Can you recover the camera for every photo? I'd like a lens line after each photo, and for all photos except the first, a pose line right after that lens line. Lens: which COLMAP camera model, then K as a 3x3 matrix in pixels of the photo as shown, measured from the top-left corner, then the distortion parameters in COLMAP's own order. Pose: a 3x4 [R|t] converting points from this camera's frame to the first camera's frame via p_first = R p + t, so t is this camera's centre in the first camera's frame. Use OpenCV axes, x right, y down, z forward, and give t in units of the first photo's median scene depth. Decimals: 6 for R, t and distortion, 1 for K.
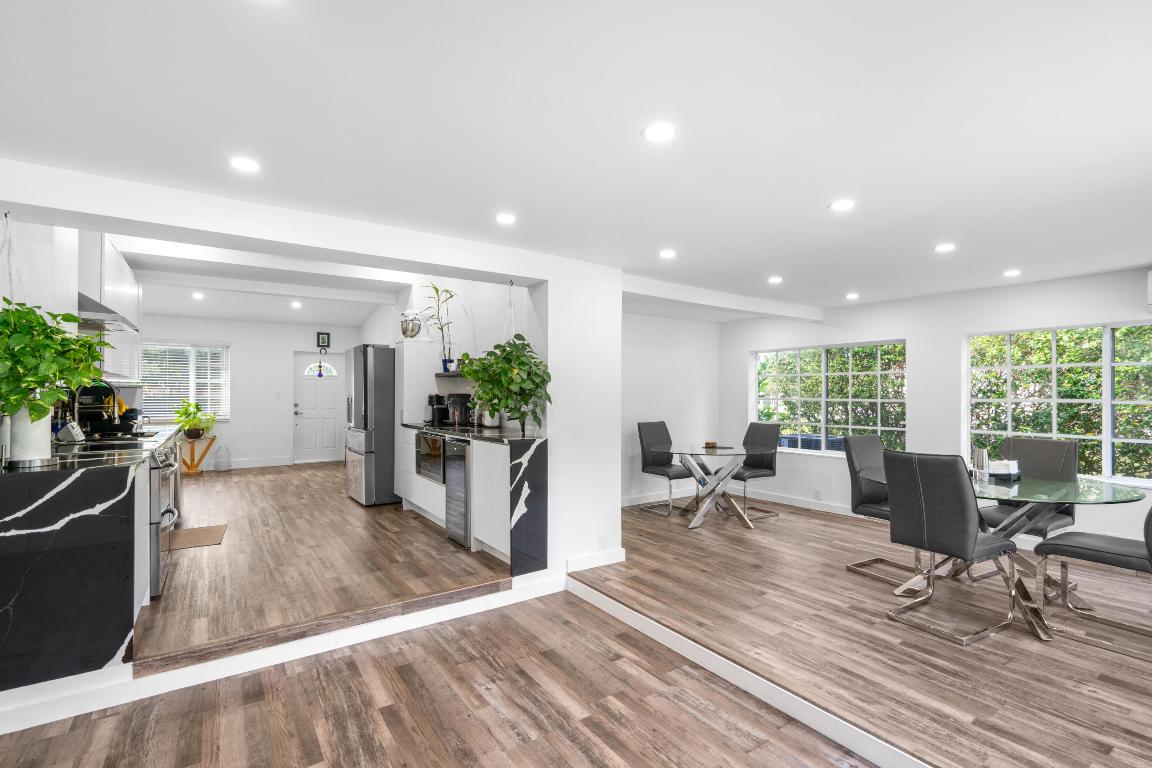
lens RADIAL K [[526.6, 0, 576.0], [0, 526.6, 384.0], [0, 0, 1]] dist [-0.000010, 0.000549]
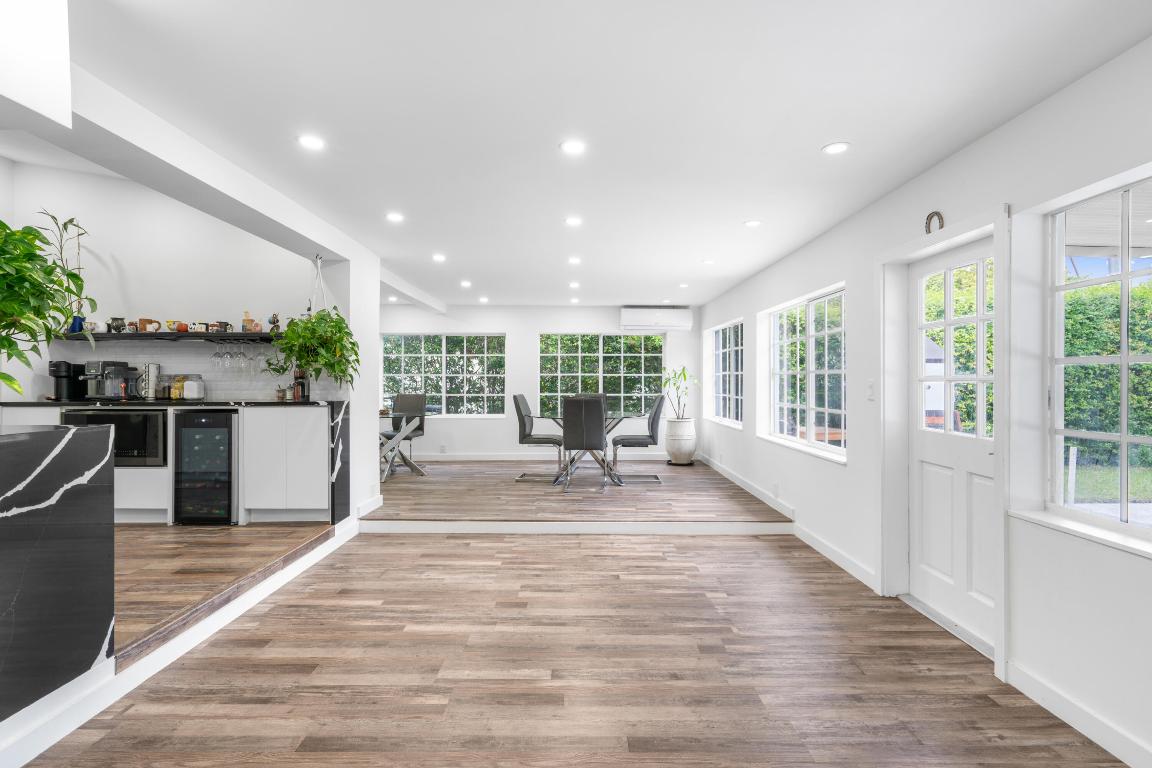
lens RADIAL K [[554.6, 0, 576.0], [0, 554.6, 384.0], [0, 0, 1]] dist [0.000121, 0.000003]
pose [[0.570024, -0.003028, 0.821623, -1.142063], [-0.014420, 0.999802, 0.013688, 0.067408], [-0.821502, -0.019650, 0.569867, -0.110765]]
